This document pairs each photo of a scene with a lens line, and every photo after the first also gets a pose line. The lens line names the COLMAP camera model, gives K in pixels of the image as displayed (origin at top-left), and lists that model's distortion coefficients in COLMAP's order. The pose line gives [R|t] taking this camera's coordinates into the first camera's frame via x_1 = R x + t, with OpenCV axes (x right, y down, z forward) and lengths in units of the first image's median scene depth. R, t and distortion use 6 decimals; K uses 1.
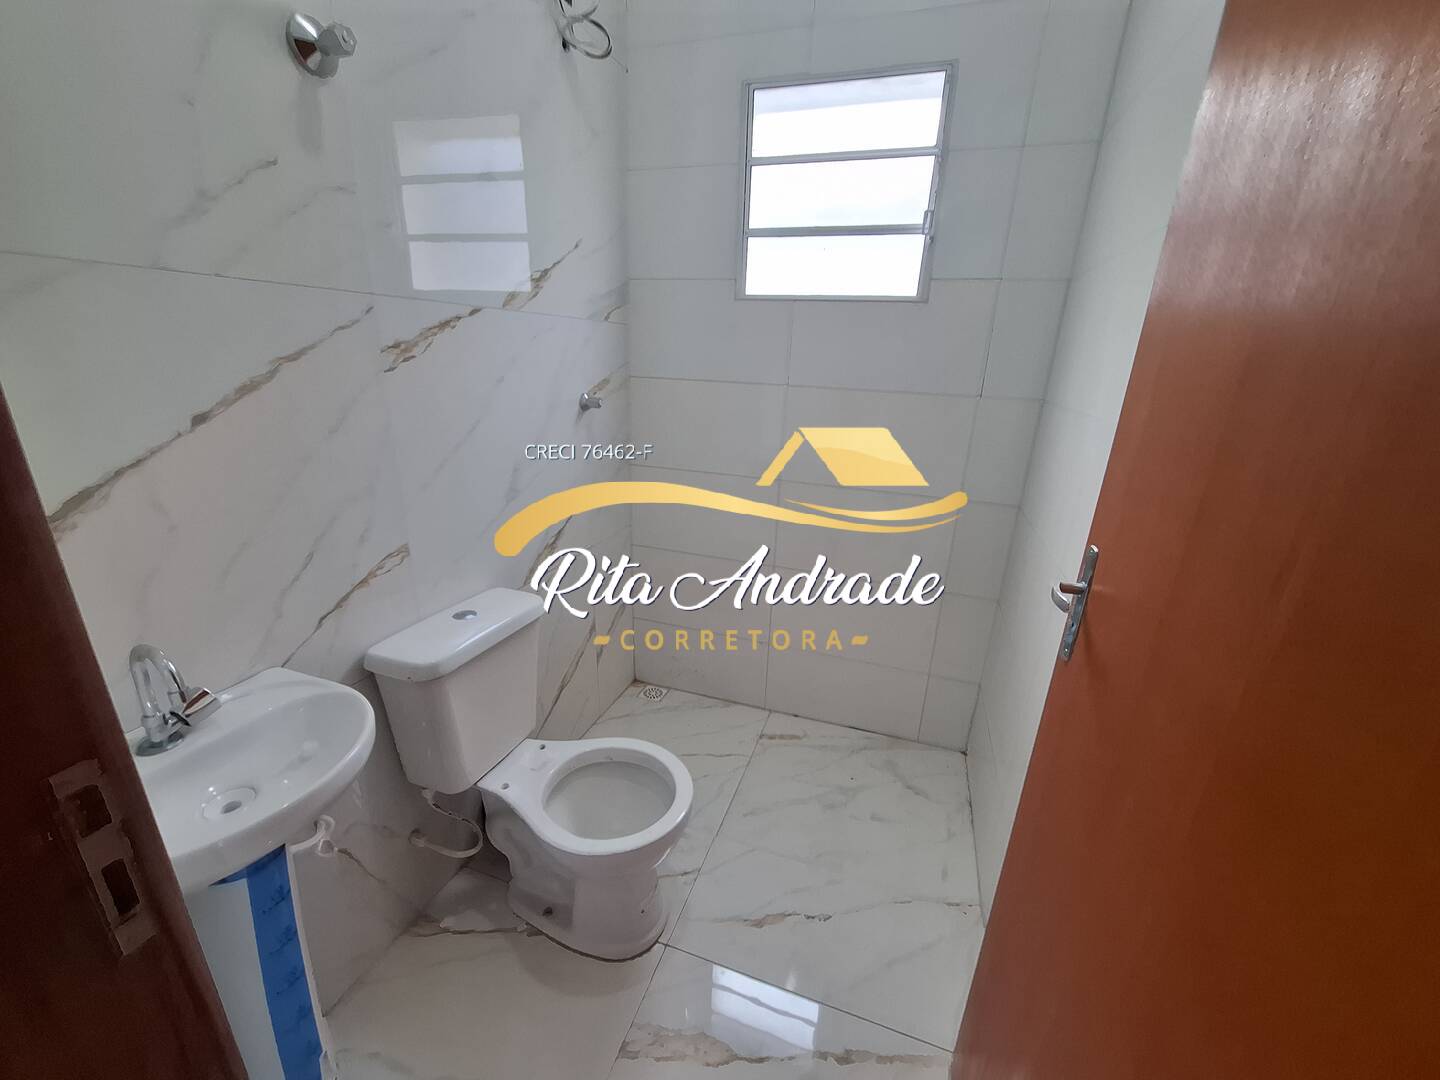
lens RADIAL K [[565.4, 0, 722.2], [0, 565.4, 543.6], [0, 0, 1]] dist [-0.001536, -0.000922]
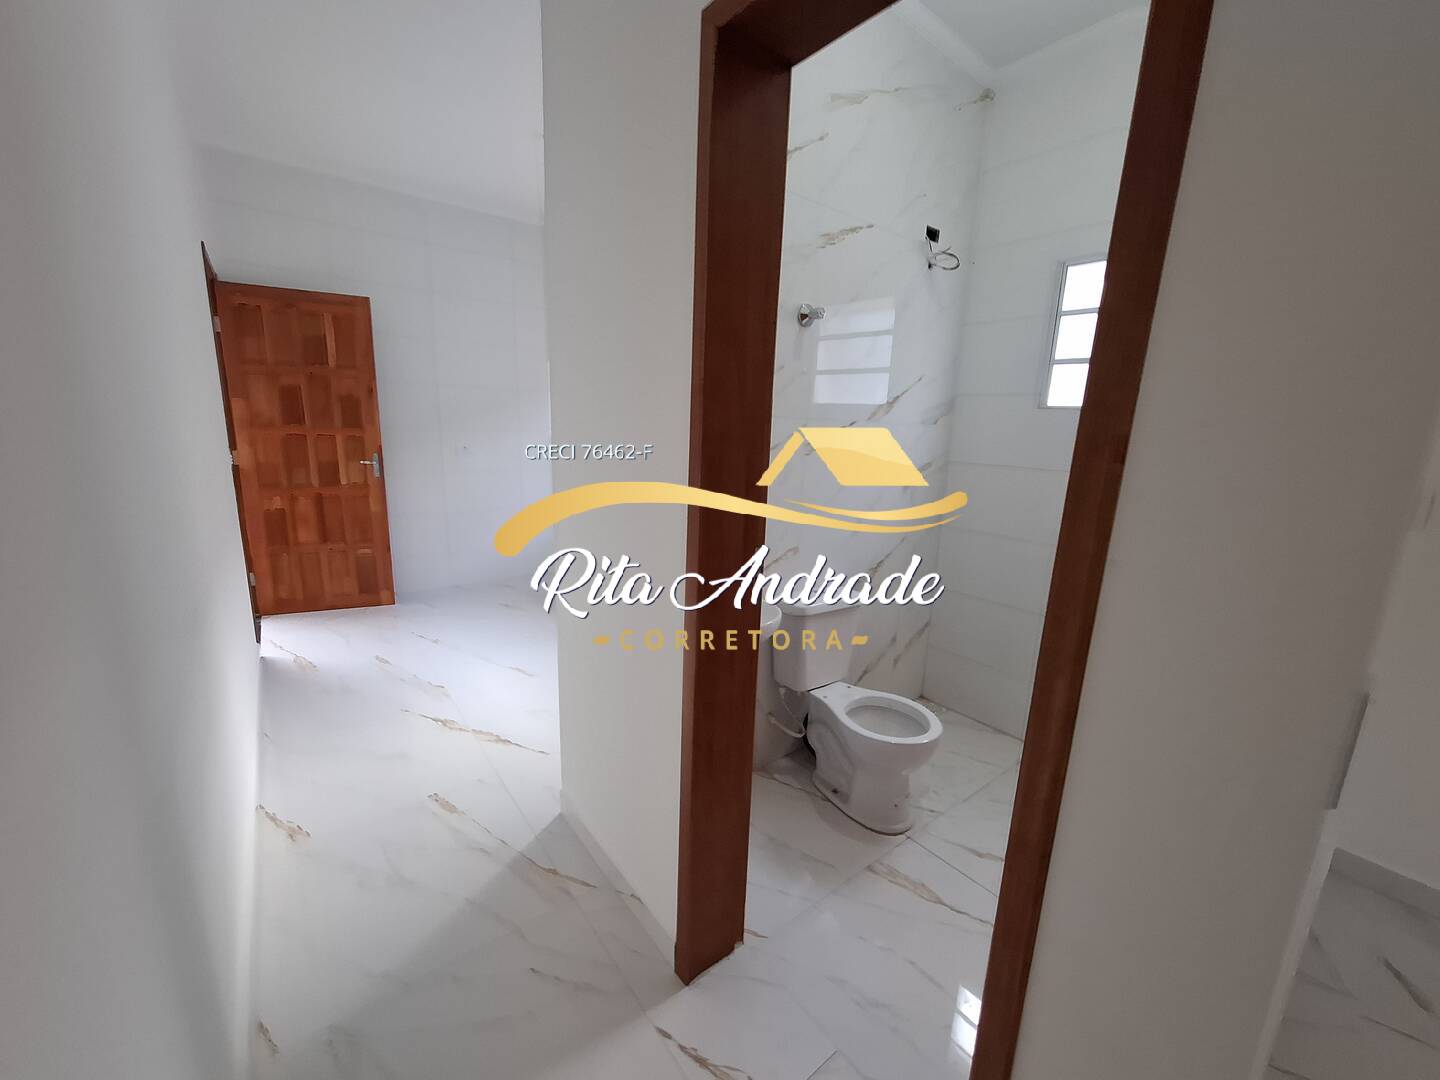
lens RADIAL K [[565.4, 0, 722.4], [0, 565.4, 538.4], [0, 0, 1]] dist [-0.001536, -0.000922]
pose [[0.838860, 0.105928, -0.533941, 0.184666], [-0.181928, 0.979037, -0.091592, 0.161569], [0.513046, 0.173972, 0.840546, -0.577623]]
